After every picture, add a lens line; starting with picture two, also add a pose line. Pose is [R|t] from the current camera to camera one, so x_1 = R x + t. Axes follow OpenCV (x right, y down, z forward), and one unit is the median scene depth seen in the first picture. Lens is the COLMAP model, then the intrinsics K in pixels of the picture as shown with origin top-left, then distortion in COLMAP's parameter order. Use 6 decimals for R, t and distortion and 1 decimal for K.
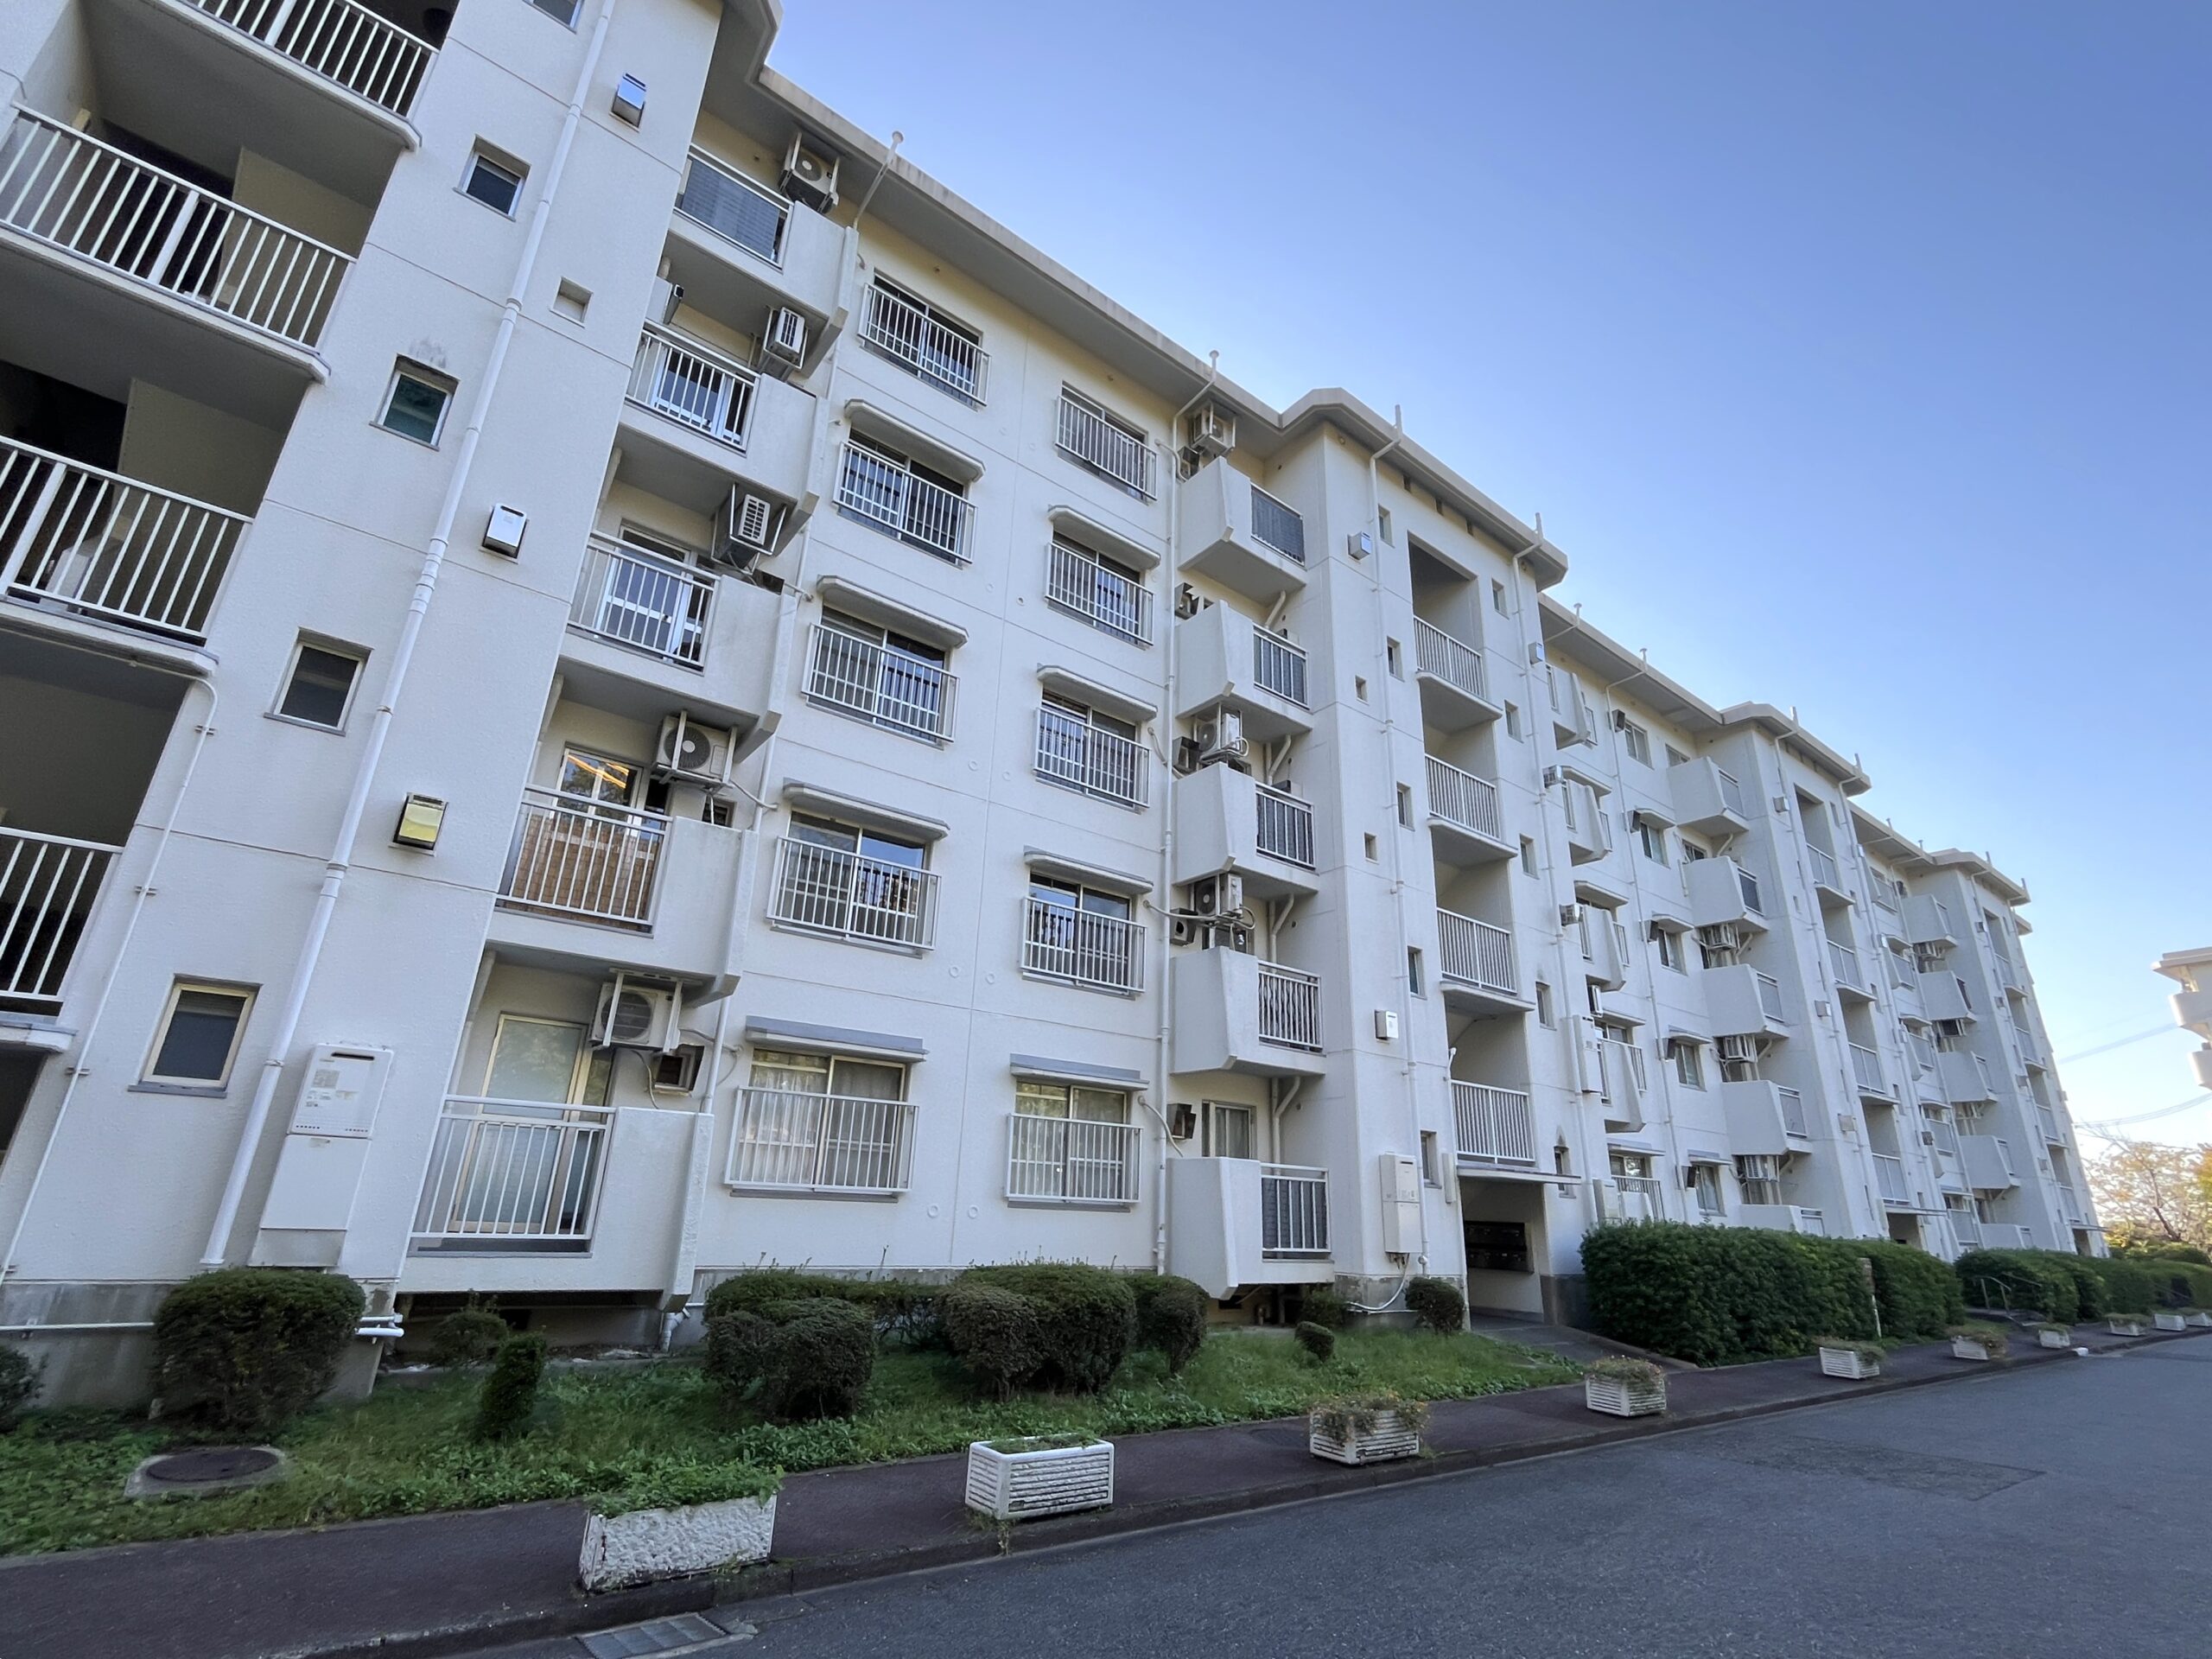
lens RADIAL K [[986.9, 0, 1106.0], [0, 986.9, 829.5], [0, 0, 1]] dist [-0.013784, -0.000032]
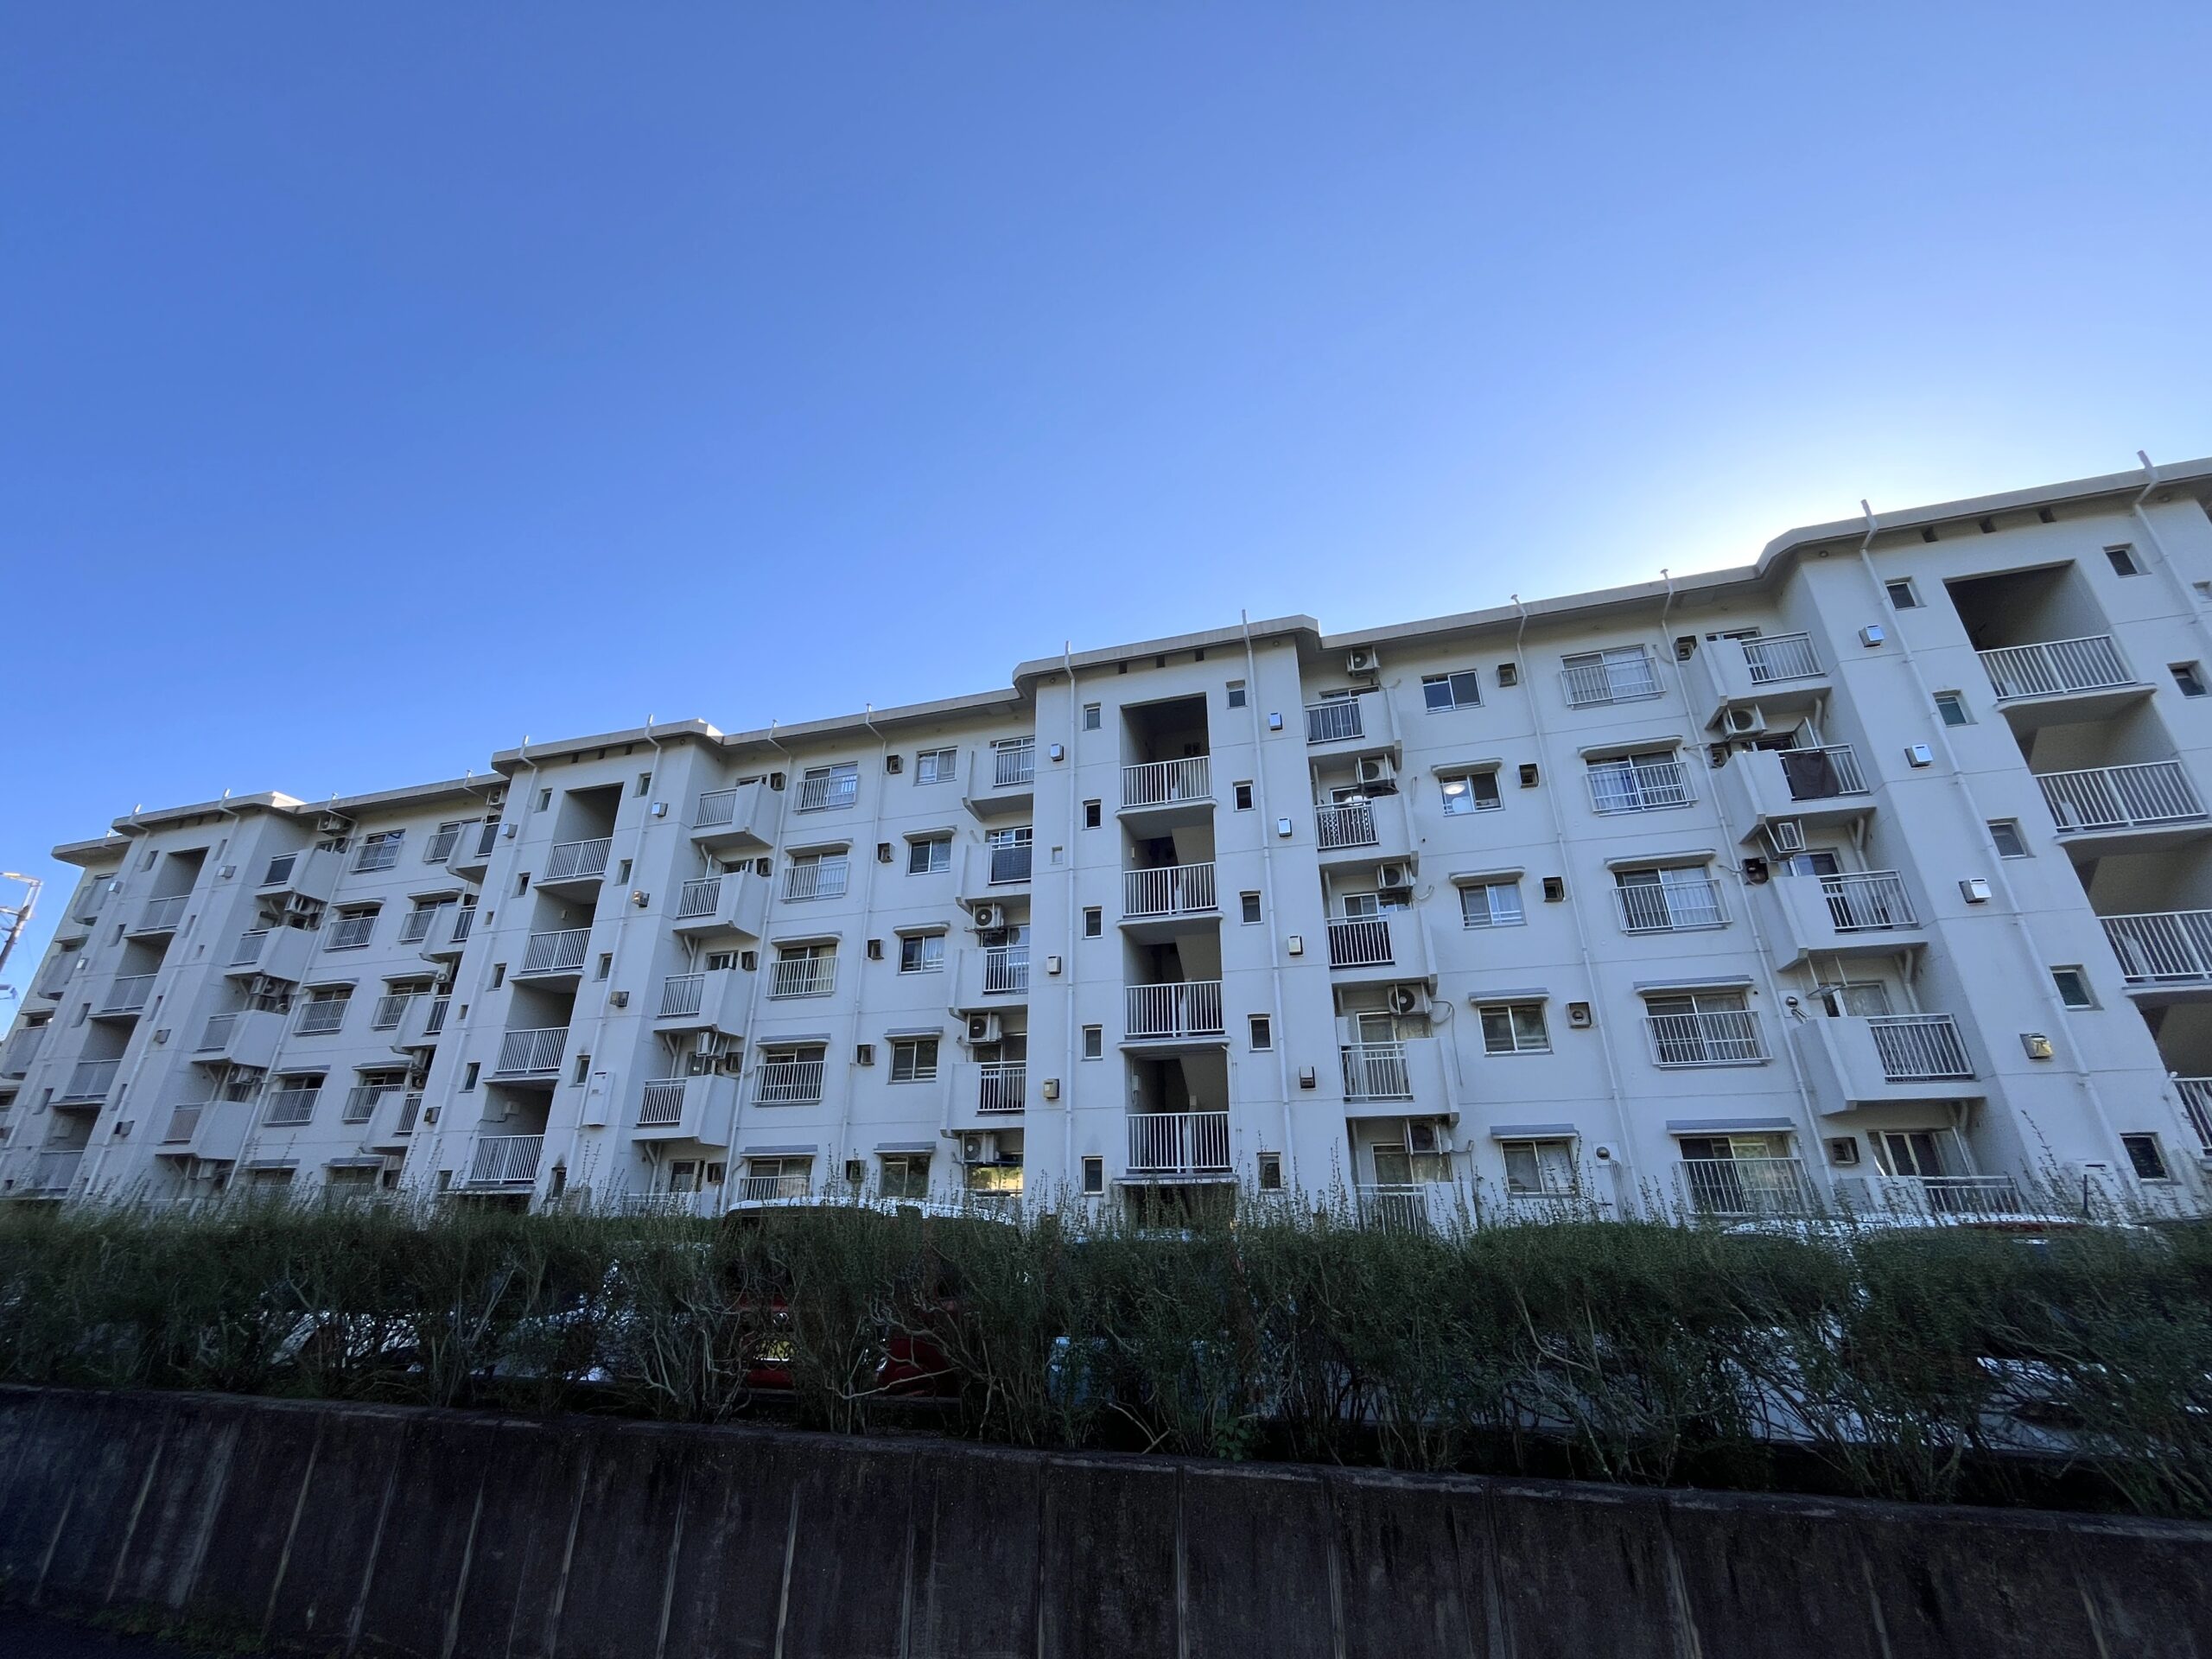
lens RADIAL K [[986.9, 0, 1106.0], [0, 986.9, 829.5], [0, 0, 1]] dist [-0.013784, -0.000032]
pose [[0.591702, -0.338767, -0.731523, 0.656056], [0.300241, 0.934744, -0.190025, -0.168648], [0.748161, -0.107195, 0.654801, -0.603784]]
